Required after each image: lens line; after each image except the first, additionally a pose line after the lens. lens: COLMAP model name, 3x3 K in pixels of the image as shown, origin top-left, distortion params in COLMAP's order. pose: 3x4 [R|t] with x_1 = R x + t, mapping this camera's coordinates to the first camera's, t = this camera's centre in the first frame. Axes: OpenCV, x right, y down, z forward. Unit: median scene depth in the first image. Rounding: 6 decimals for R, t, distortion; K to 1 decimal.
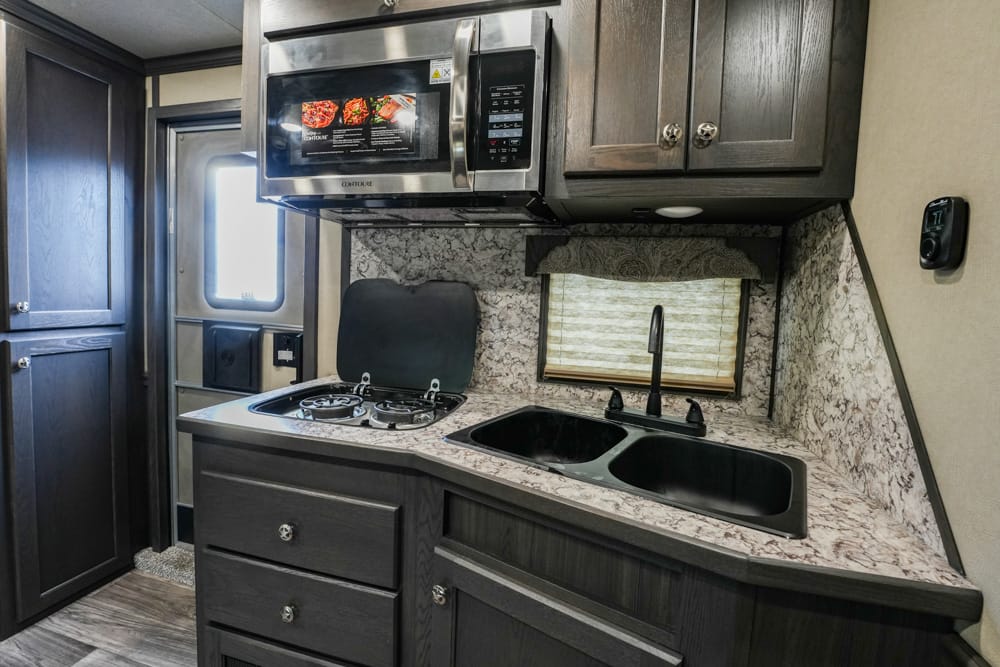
lens RADIAL K [[473.7, 0, 499.9], [0, 473.7, 317.3], [0, 0, 1]] dist [-0.035629, 0.005771]
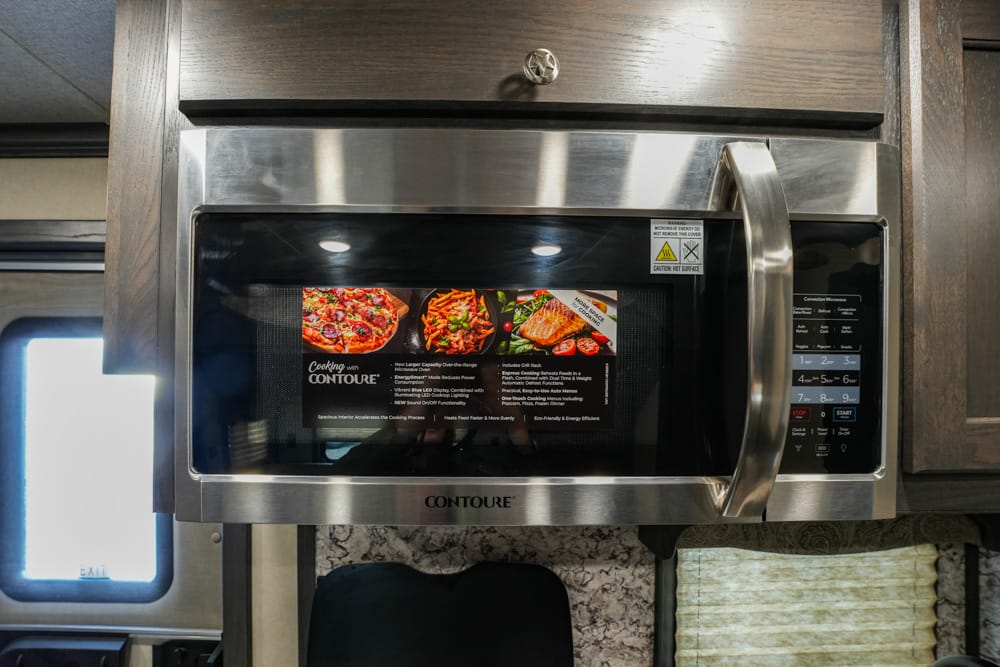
lens RADIAL K [[447.4, 0, 467.5], [0, 447.4, 380.1], [0, 0, 1]] dist [-0.029775, 0.000352]
pose [[0.961199, -0.031738, 0.274025, -0.341413], [0.046119, 0.997867, -0.046198, -0.309563], [-0.271974, 0.057043, 0.960612, 0.525158]]
